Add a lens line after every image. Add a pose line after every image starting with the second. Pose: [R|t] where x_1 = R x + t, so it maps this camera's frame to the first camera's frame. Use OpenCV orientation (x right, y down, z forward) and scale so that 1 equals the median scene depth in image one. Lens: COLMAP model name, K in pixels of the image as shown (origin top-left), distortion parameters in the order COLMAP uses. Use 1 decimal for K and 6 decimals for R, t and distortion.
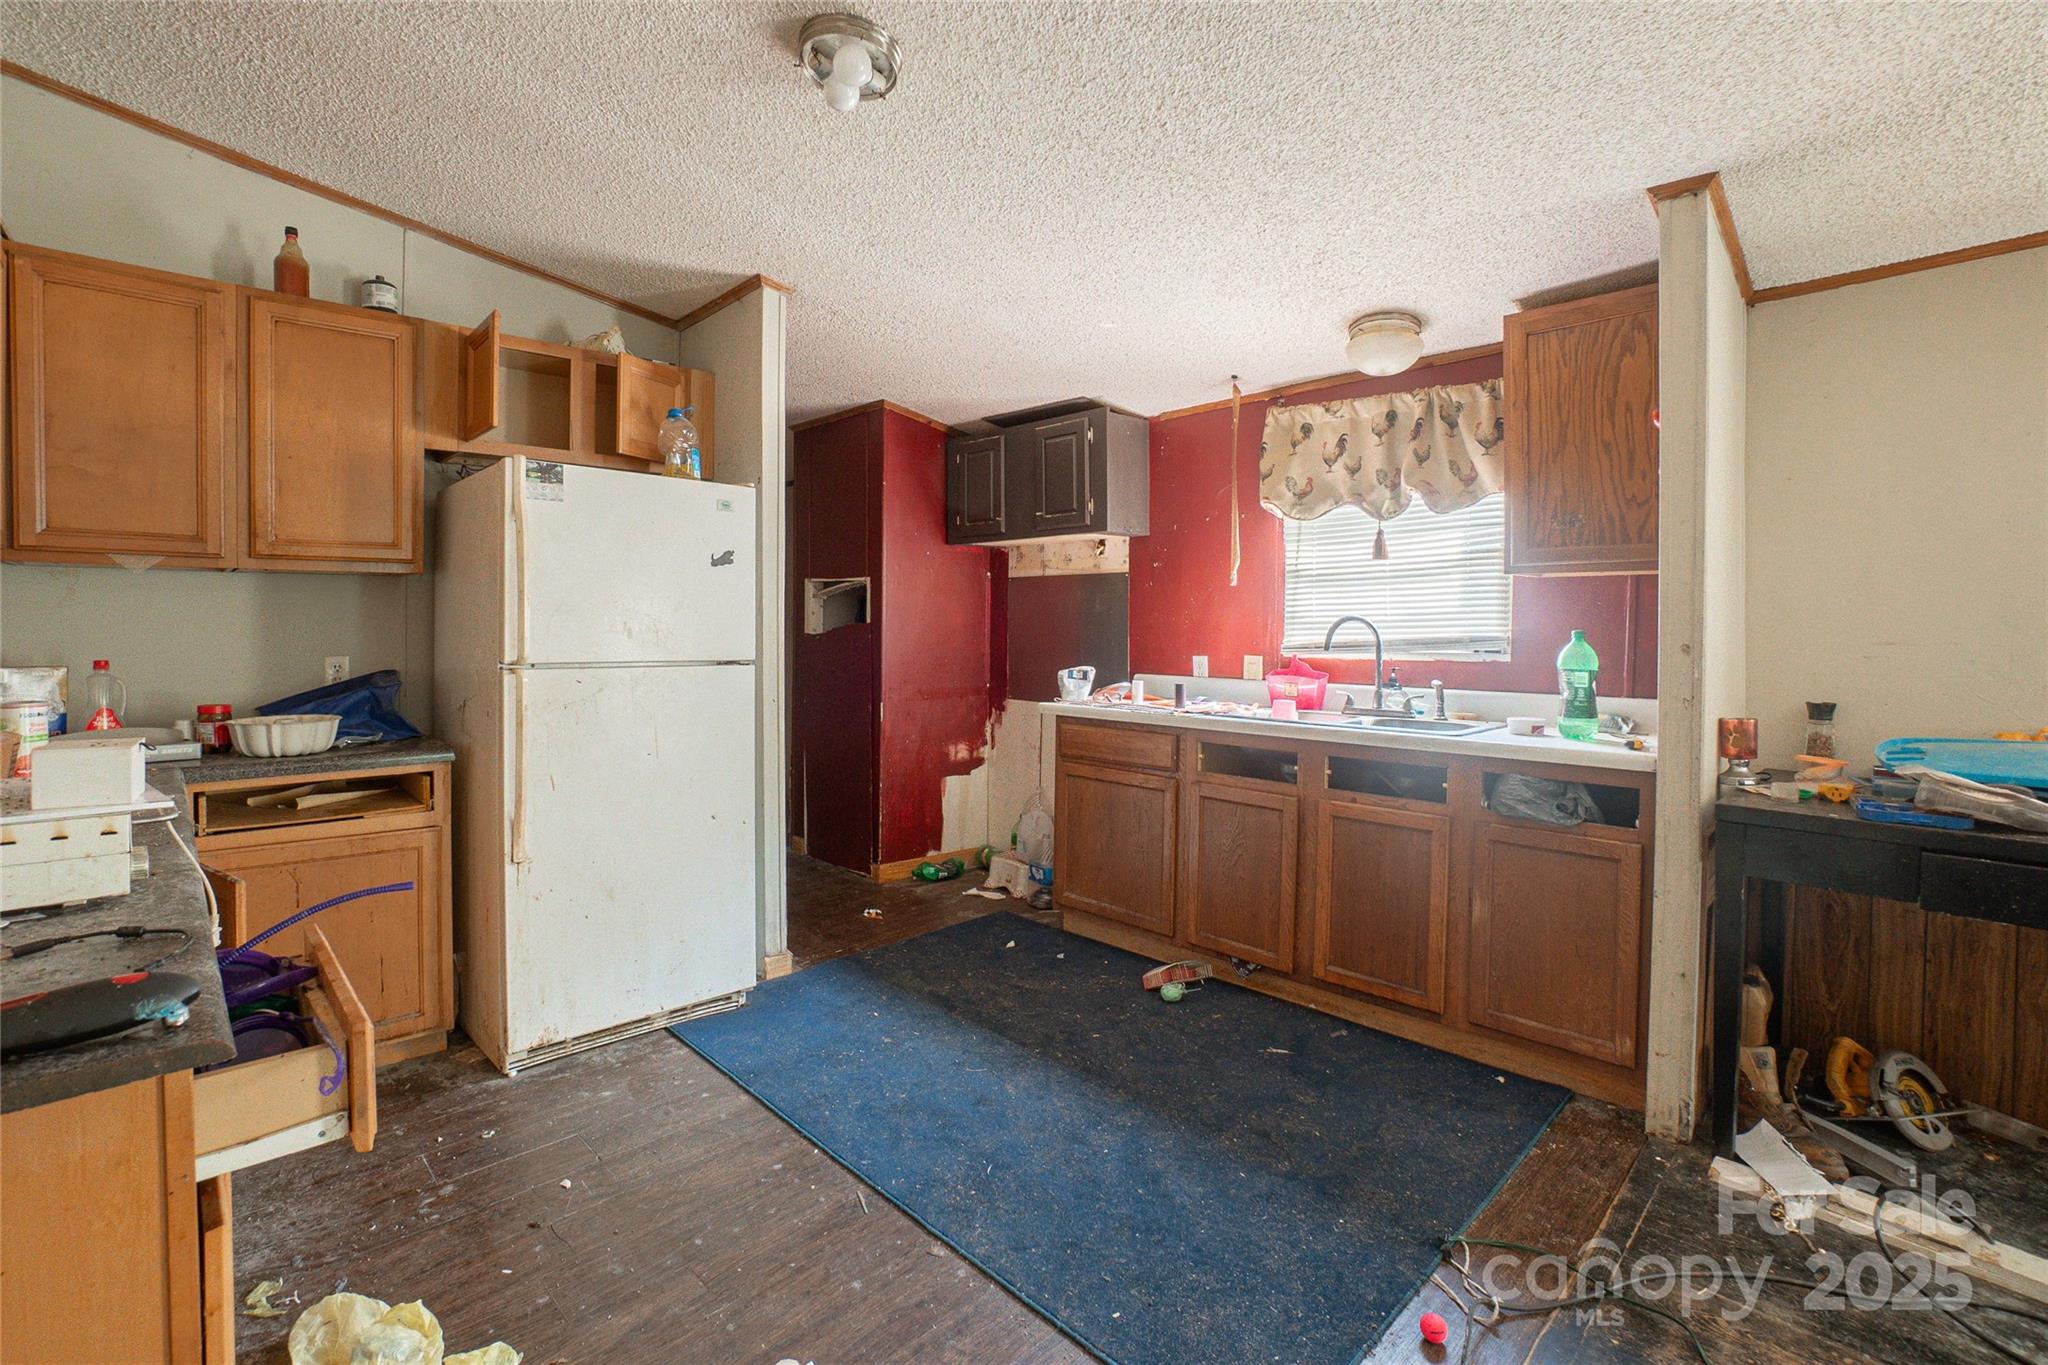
lens RADIAL K [[915.1, 0, 997.4], [0, 915.1, 653.0], [0, 0, 1]] dist [-0.029979, 0.006242]
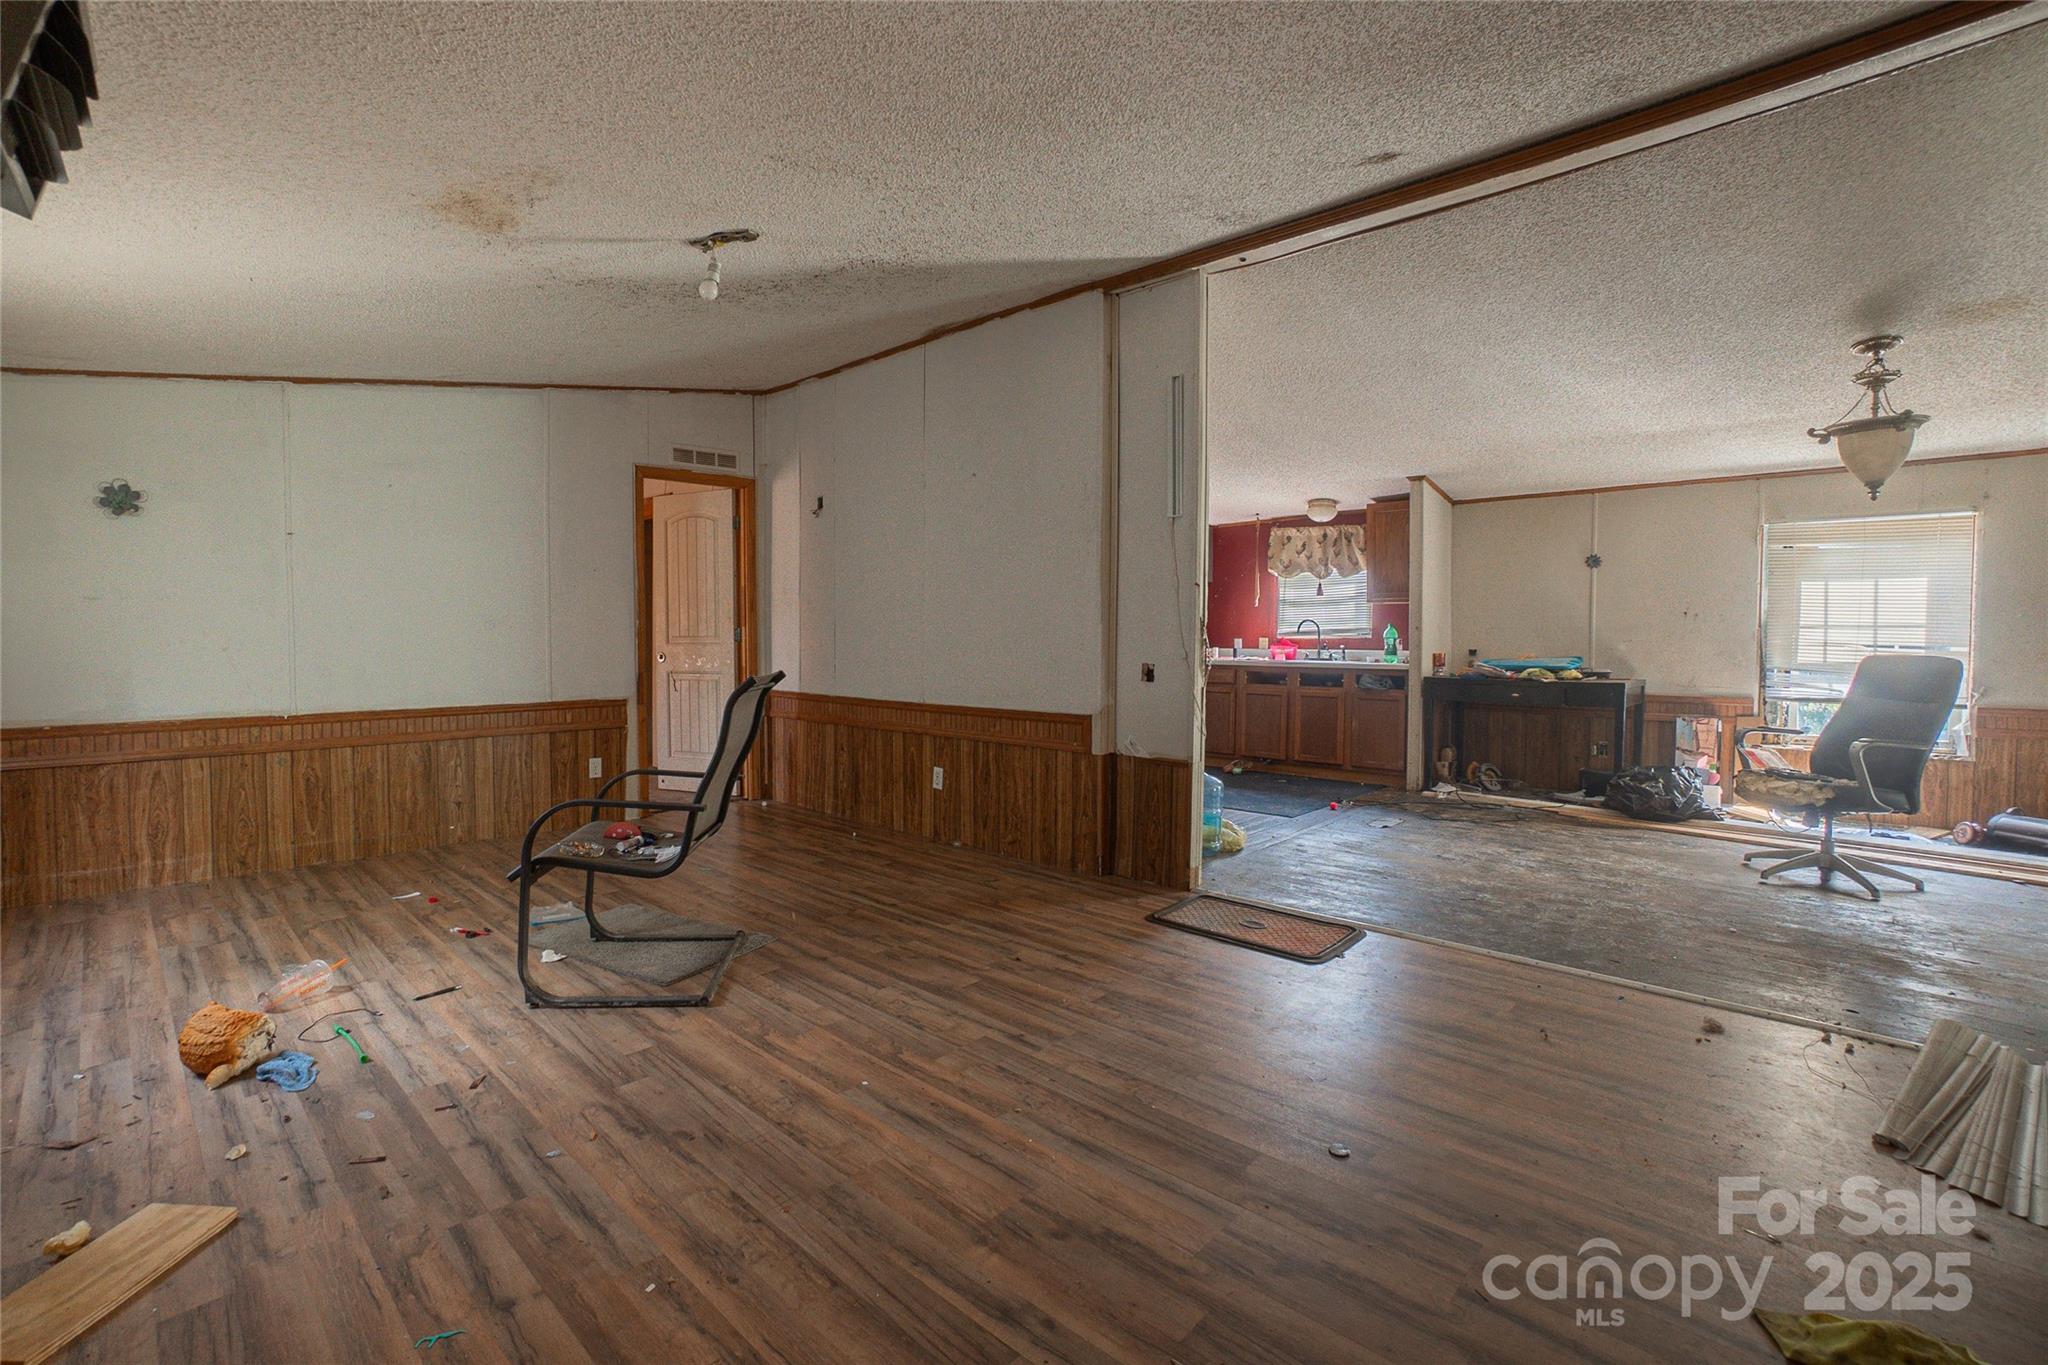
lens RADIAL K [[915.1, 0, 1017.0], [0, 915.1, 665.0], [0, 0, 1]] dist [-0.029979, 0.006242]
pose [[0.996944, 0.009316, 0.077567, -0.560707], [-0.008441, 0.999897, -0.011609, 0.114458], [-0.077668, 0.010919, 0.996920, -1.334859]]
